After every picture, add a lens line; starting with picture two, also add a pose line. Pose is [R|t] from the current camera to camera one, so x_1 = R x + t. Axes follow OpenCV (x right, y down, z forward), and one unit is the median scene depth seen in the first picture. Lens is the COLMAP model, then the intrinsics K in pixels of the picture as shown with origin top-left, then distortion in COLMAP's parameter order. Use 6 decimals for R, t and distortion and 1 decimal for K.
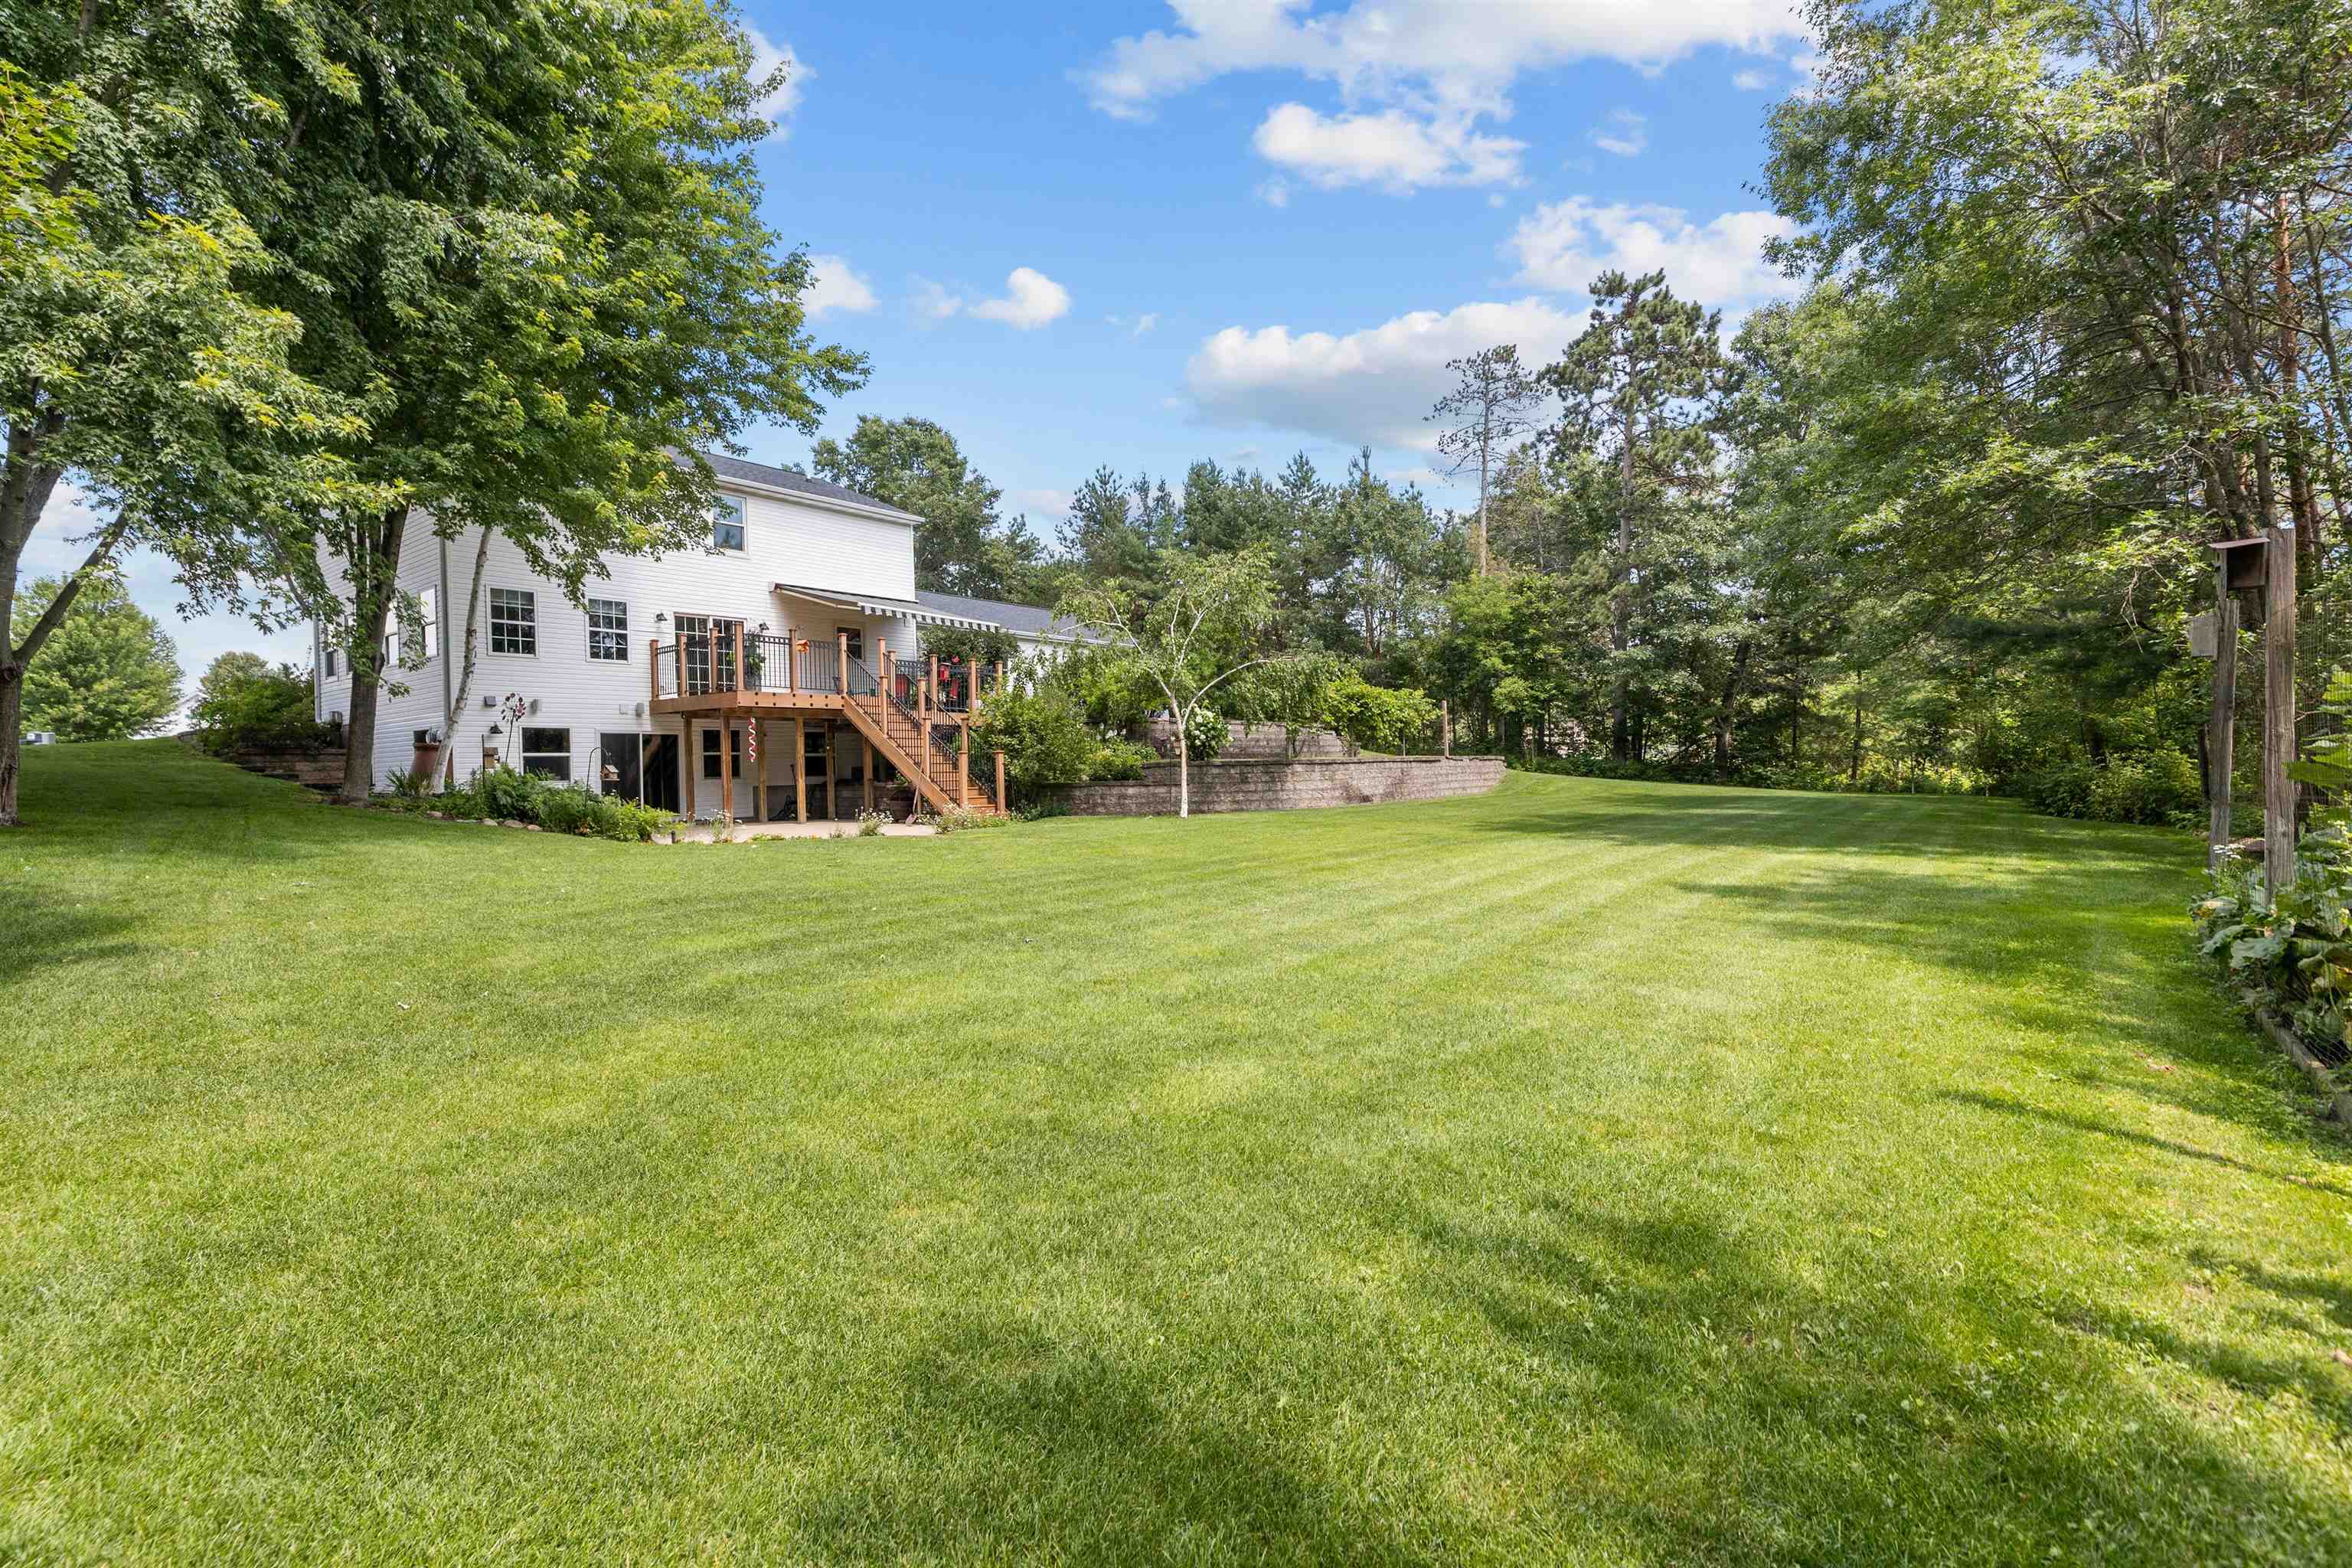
lens RADIAL K [[1085.3, 0, 1173.1], [0, 1085.3, 785.6], [0, 0, 1]] dist [0.000628, 0.000074]
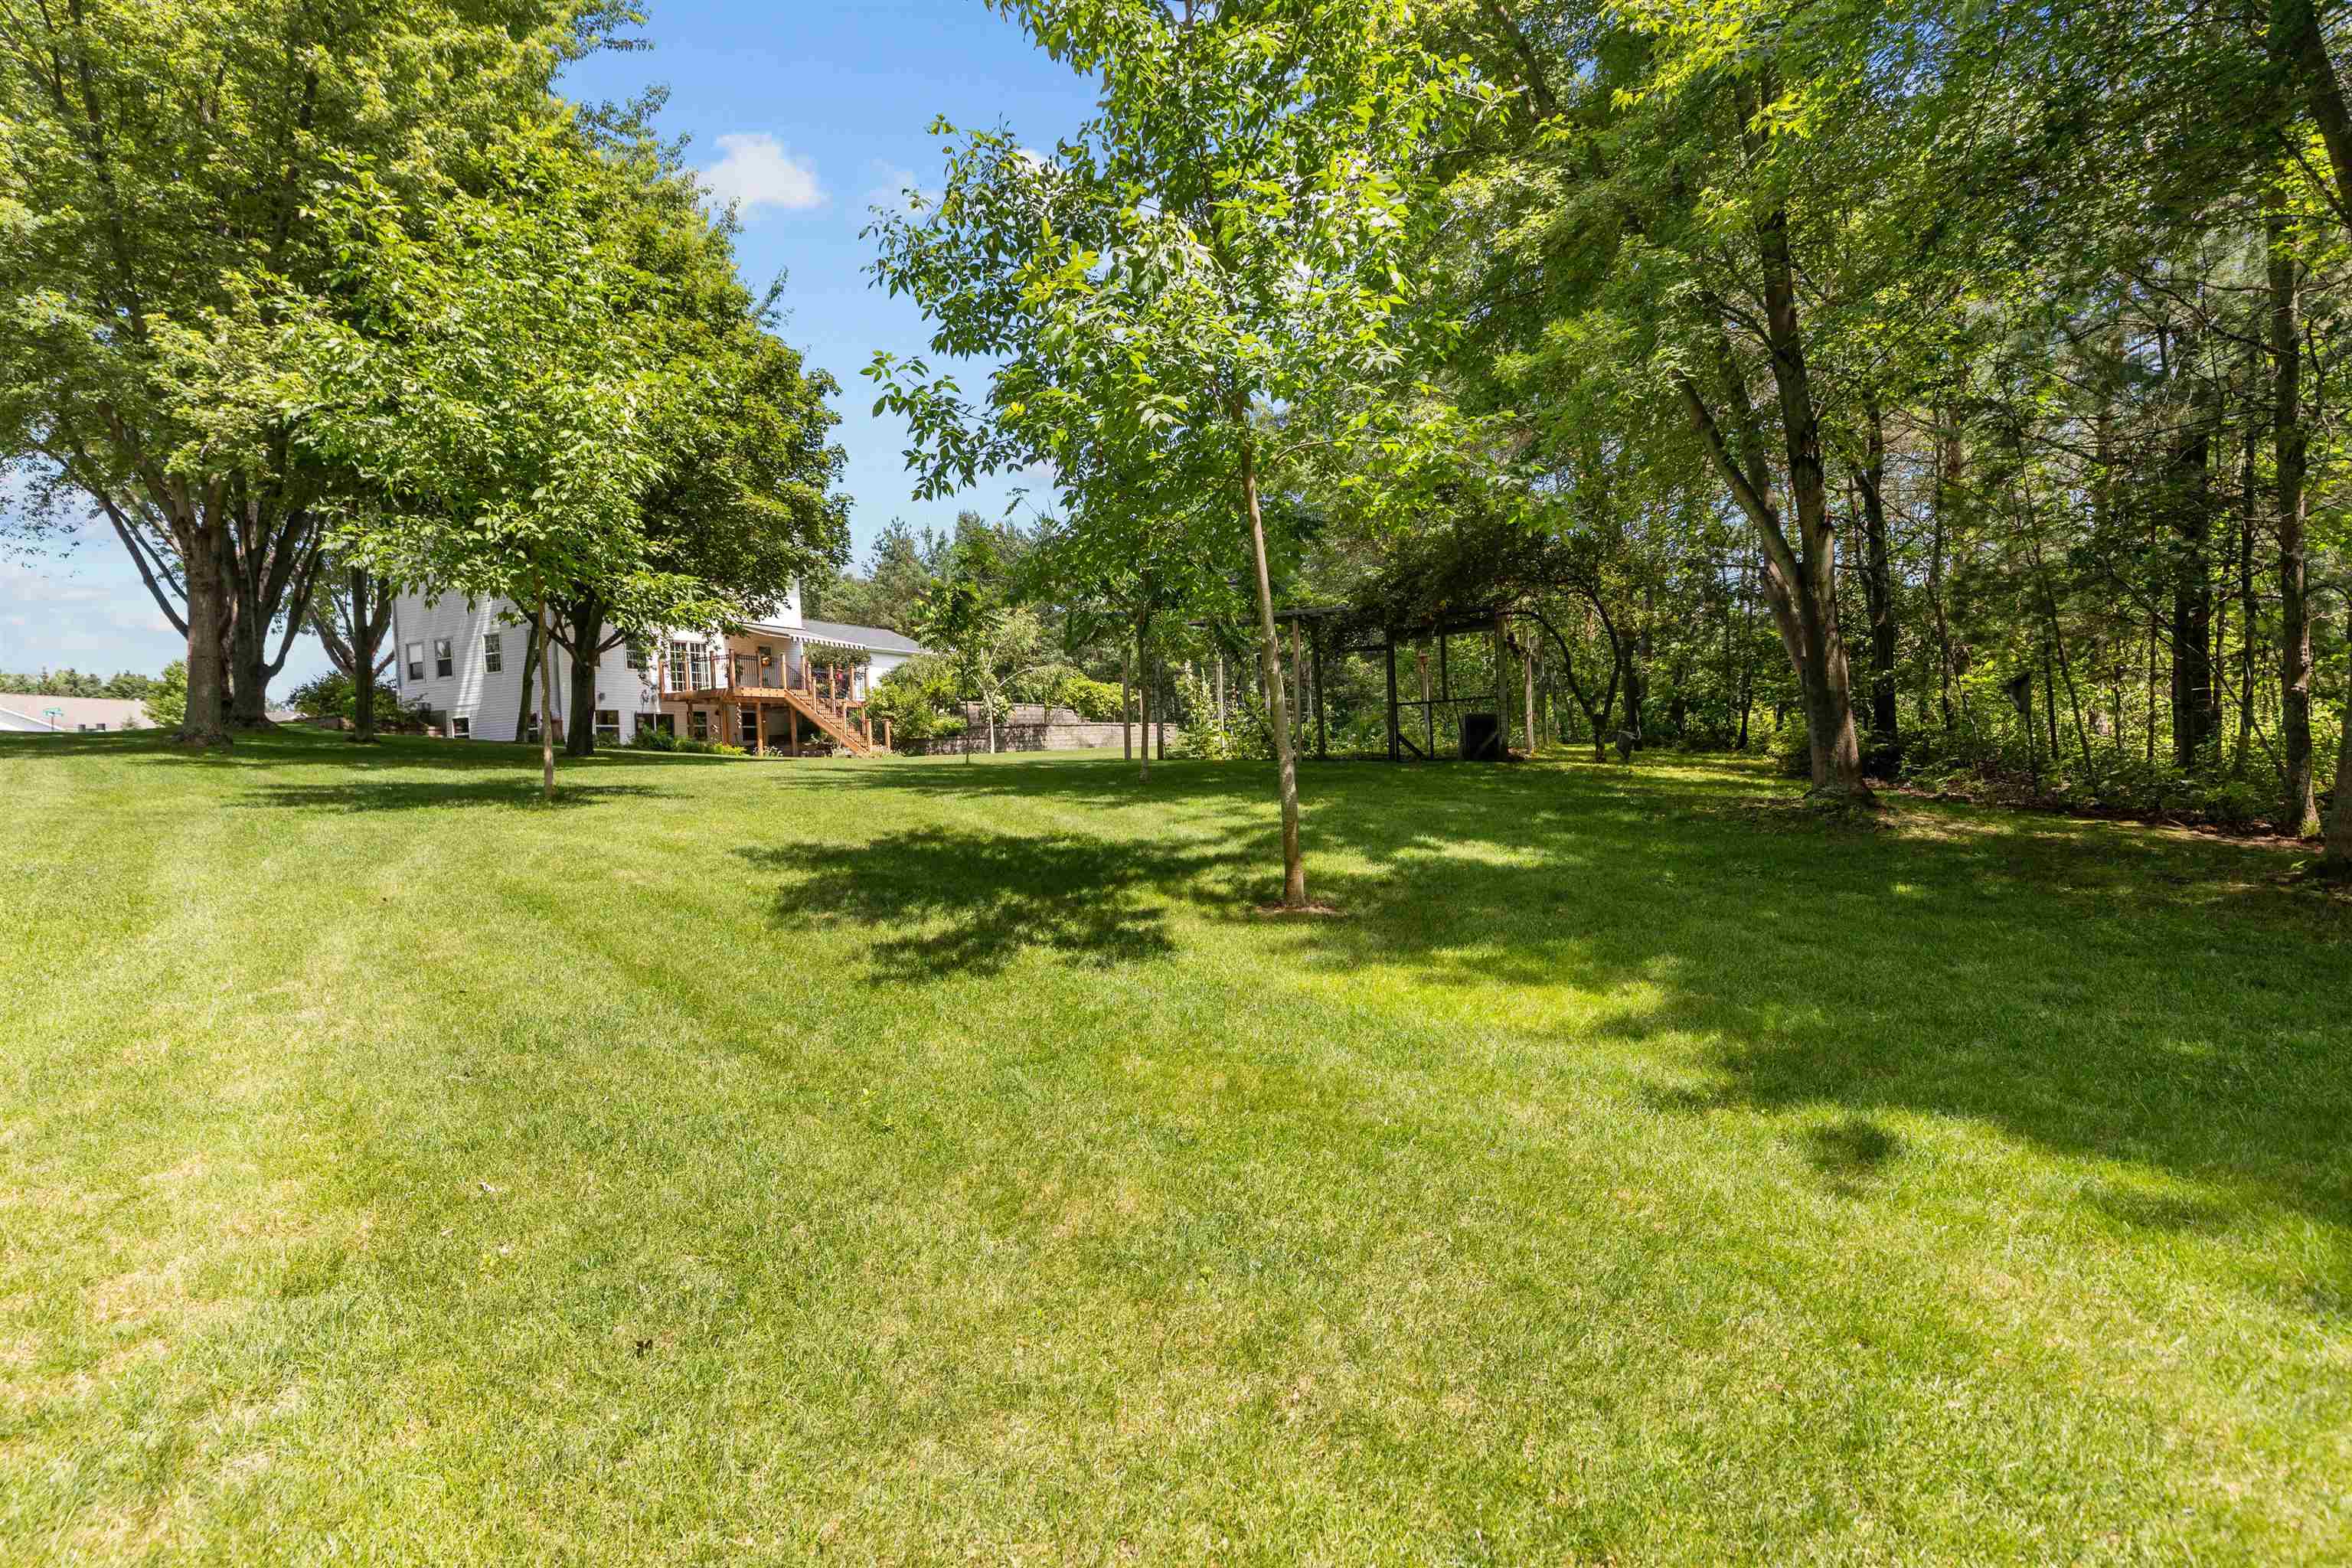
lens RADIAL K [[1085.3, 0, 1172.6], [0, 1085.3, 778.6], [0, 0, 1]] dist [0.000628, 0.000074]
pose [[0.971587, -0.025953, 0.235255, -0.111250], [0.025338, 0.999663, 0.005637, 0.059160], [-0.235322, 0.000484, 0.971917, -0.757690]]
